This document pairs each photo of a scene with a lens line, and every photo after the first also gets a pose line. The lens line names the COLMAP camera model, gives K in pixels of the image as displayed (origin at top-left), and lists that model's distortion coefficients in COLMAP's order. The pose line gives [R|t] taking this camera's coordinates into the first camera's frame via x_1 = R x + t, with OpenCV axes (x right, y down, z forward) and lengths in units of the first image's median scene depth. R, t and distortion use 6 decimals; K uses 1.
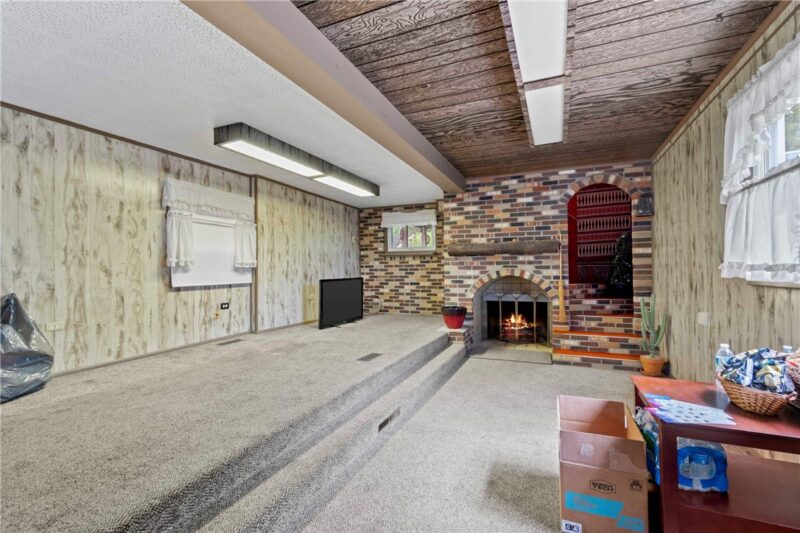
lens RADIAL K [[363.2, 0, 396.8], [0, 363.2, 268.3], [0, 0, 1]] dist [0.000803, 0.003862]
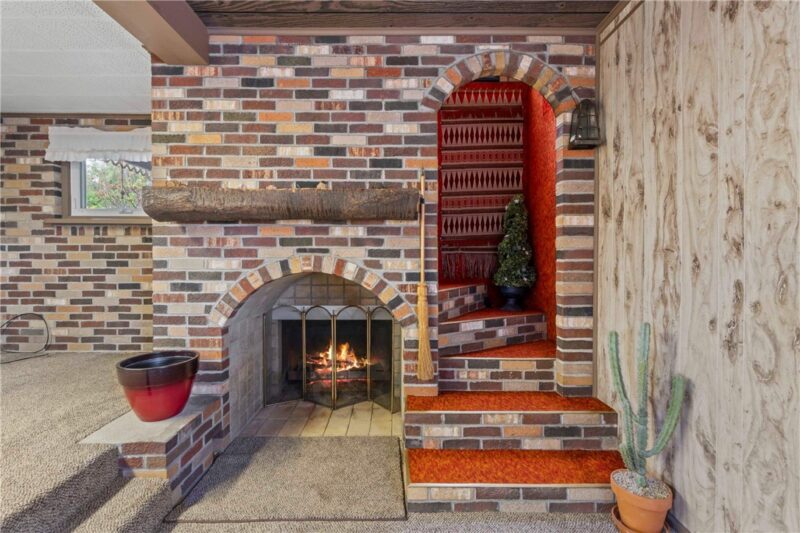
lens RADIAL K [[363.2, 0, 396.3], [0, 363.2, 261.0], [0, 0, 1]] dist [0.000803, 0.003862]
pose [[0.914411, 0.006523, 0.404735, 0.230924], [-0.011256, 0.999893, 0.009315, 0.002222], [-0.404631, -0.013073, 0.914386, 0.577834]]
